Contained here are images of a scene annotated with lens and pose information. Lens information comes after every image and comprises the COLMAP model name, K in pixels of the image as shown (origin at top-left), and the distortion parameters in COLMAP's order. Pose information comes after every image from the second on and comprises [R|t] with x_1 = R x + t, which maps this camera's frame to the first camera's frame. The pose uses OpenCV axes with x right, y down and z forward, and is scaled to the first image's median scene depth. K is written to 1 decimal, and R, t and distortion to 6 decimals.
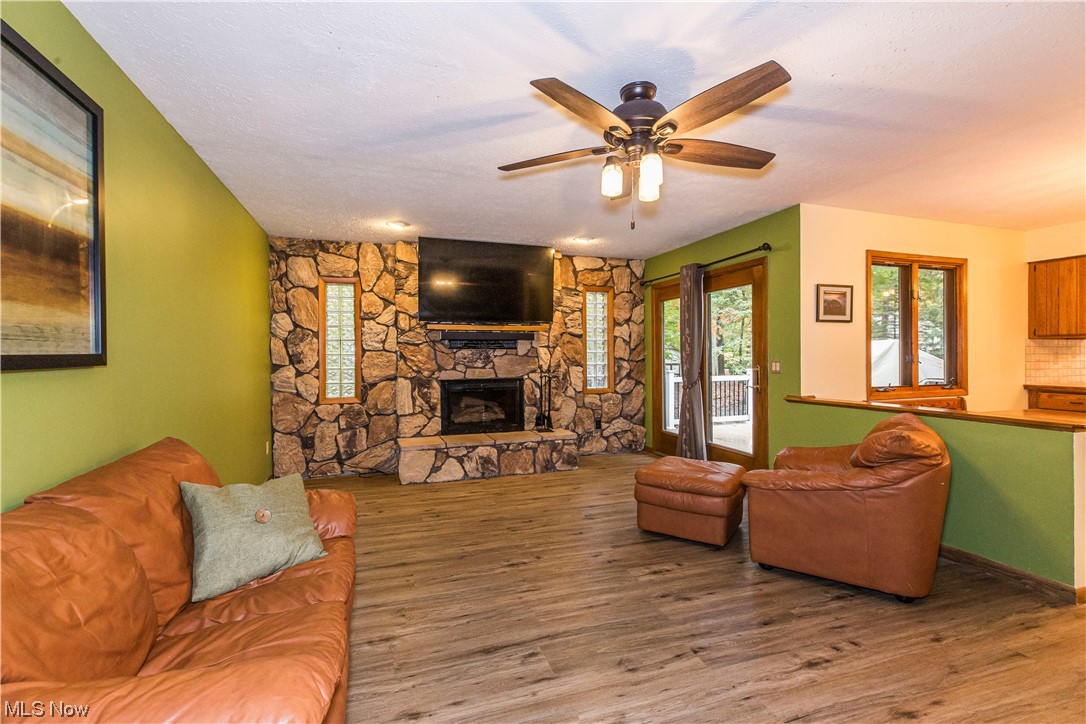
lens RADIAL K [[484.2, 0, 541.0], [0, 484.2, 359.6], [0, 0, 1]] dist [0.007043, -0.001264]
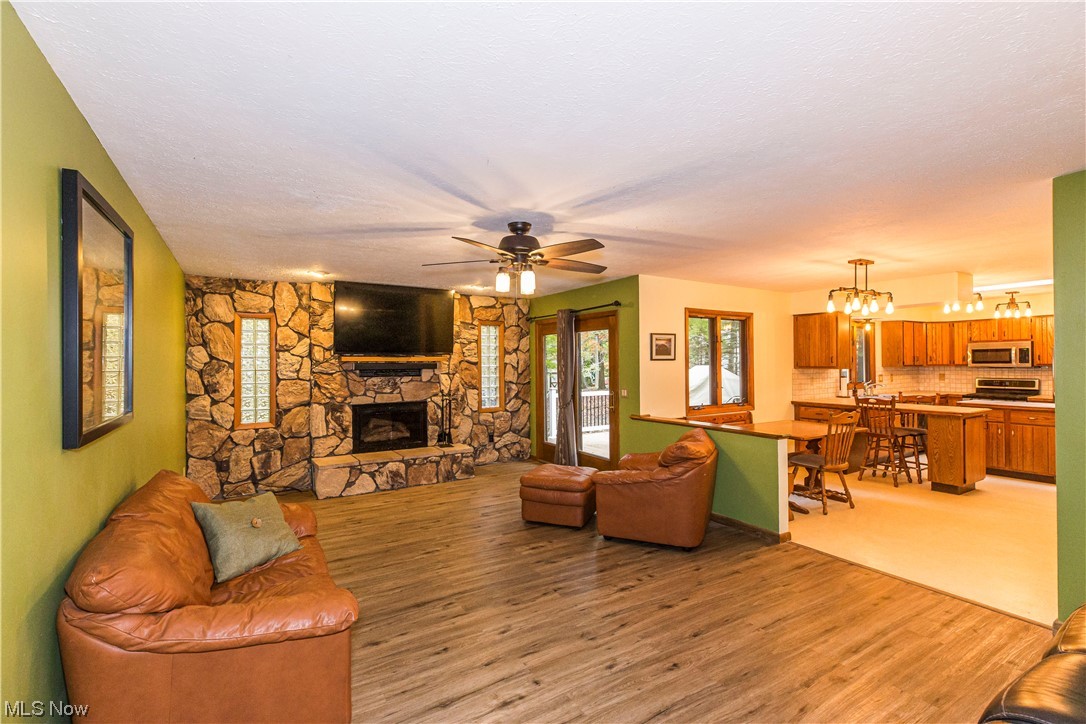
lens RADIAL K [[484.2, 0, 540.0], [0, 484.2, 359.6], [0, 0, 1]] dist [0.007043, -0.001264]
pose [[0.975385, 0.001597, 0.220501, -0.031269], [0.001582, 0.999897, -0.014236, -0.049103], [-0.220501, 0.014234, 0.975283, -0.212318]]
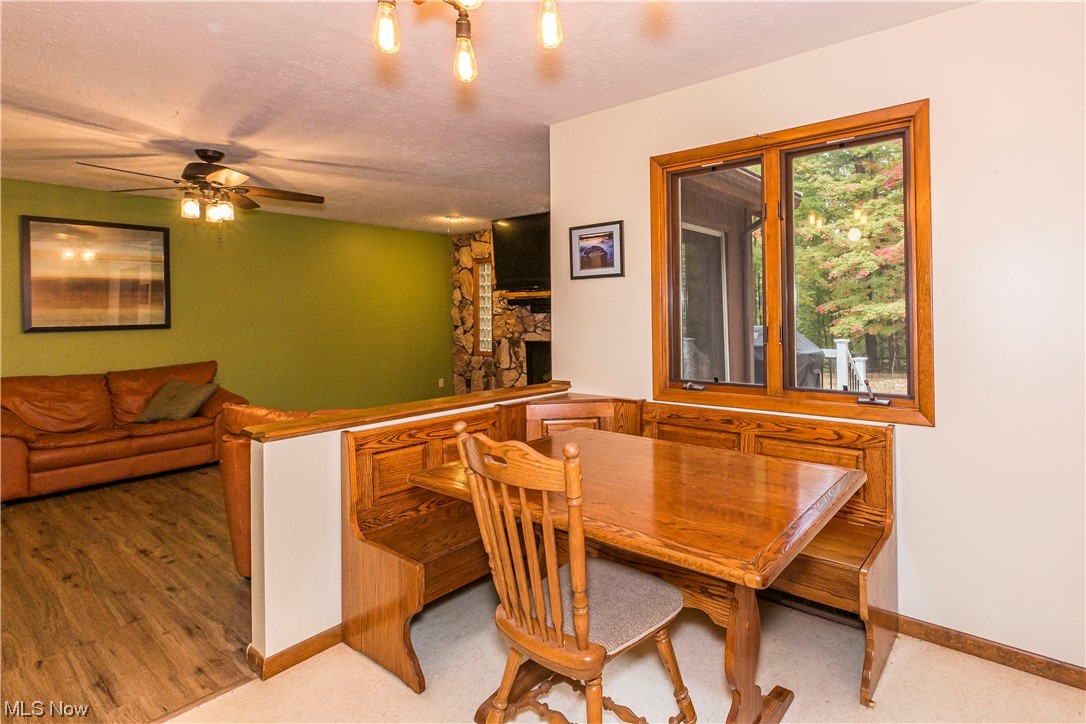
lens RADIAL K [[552.9, 0, 619.8], [0, 552.9, 310.6], [0, 0, 1]] dist [0.004299, 0.001326]
pose [[0.565673, -0.006059, -0.824607, 1.032445], [0.002347, 0.999981, -0.005738, -0.021741], [0.824626, 0.001311, 0.565676, 0.475516]]
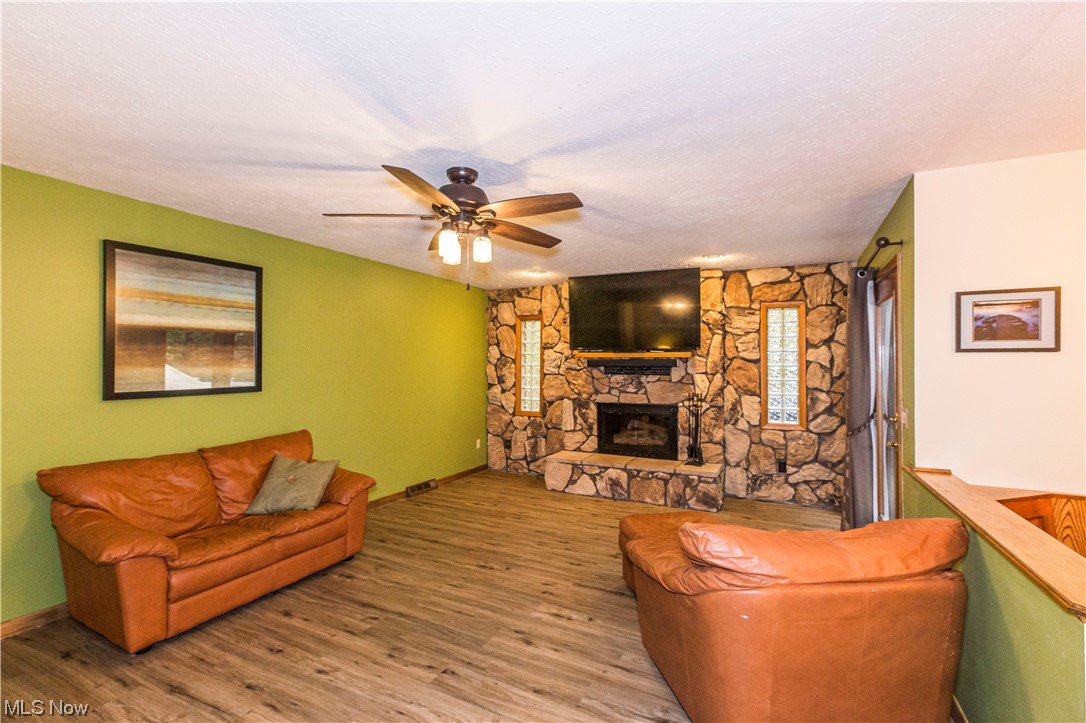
lens RADIAL K [[484.2, 0, 543.9], [0, 484.2, 359.2], [0, 0, 1]] dist [0.007043, -0.001264]
pose [[0.706322, 0.001707, -0.707889, 0.510284], [-0.014760, 0.999815, -0.012317, -0.042760], [0.707737, 0.019148, 0.706217, 0.144885]]
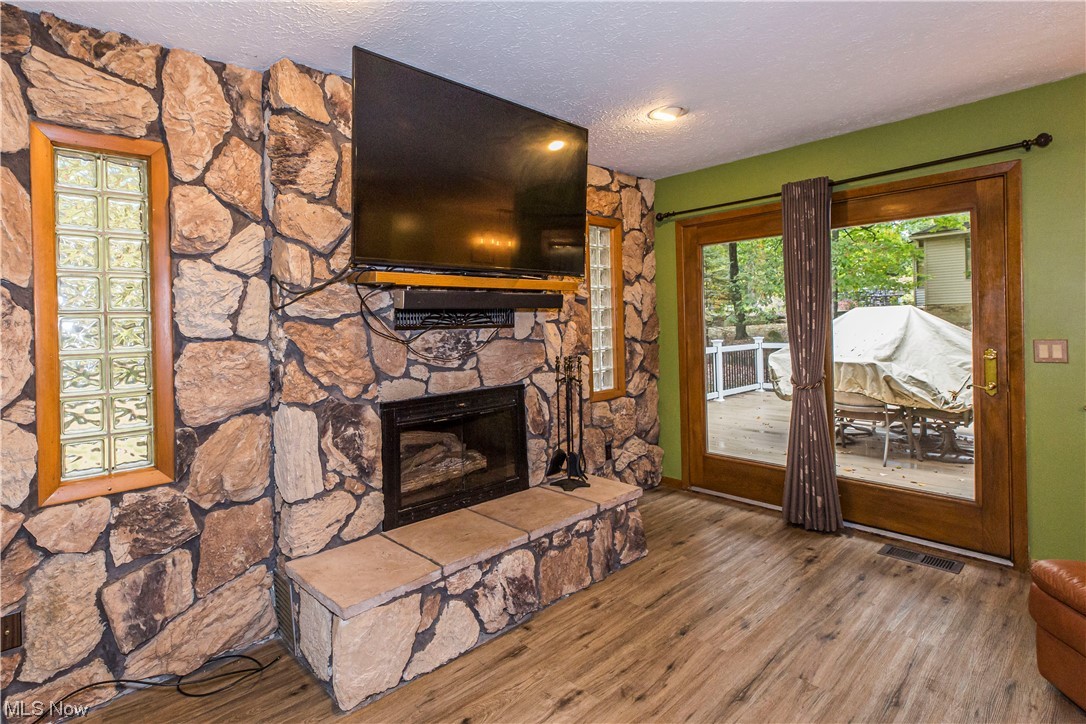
lens RADIAL K [[532.4, 0, 487.7], [0, 532.4, 326.2], [0, 0, 1]] dist [0.005563, -0.000218]
pose [[0.929546, -0.019937, 0.368166, -0.307625], [0.024051, 0.999689, -0.006589, -0.021957], [-0.367920, 0.014979, 0.929737, 0.551574]]
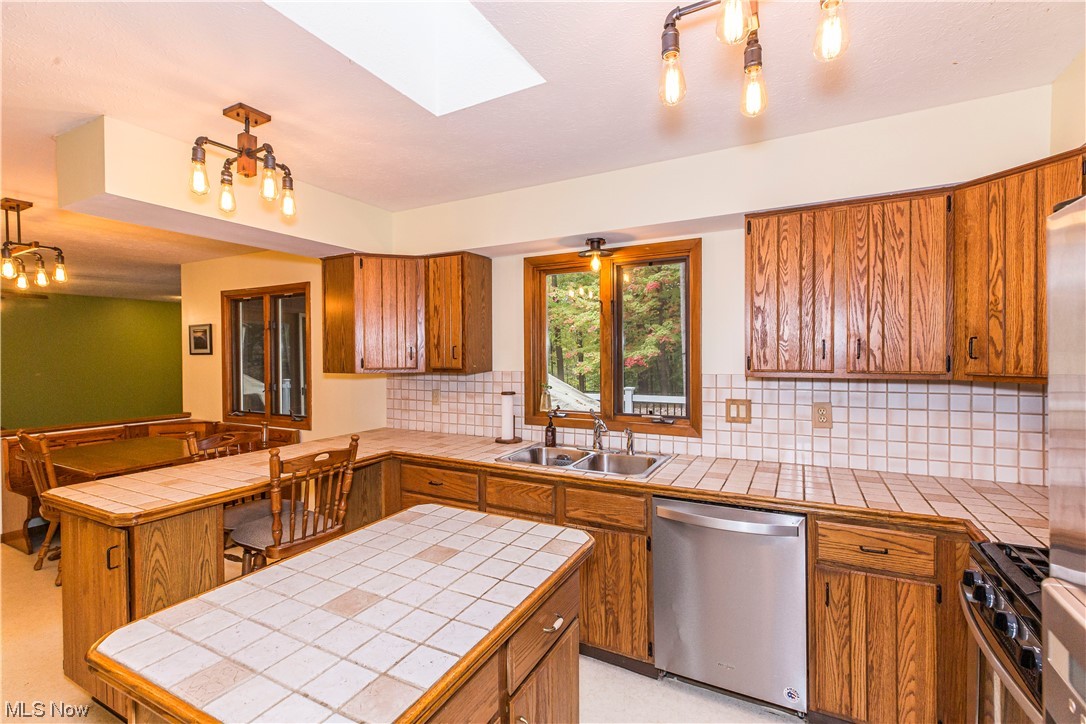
lens RADIAL K [[484.2, 0, 549.5], [0, 484.2, 357.6], [0, 0, 1]] dist [0.007043, -0.001264]
pose [[0.686845, 0.007224, -0.726768, 1.713913], [-0.005429, 0.999974, 0.004808, -0.065483], [0.726784, 0.000643, 0.686866, 0.648745]]
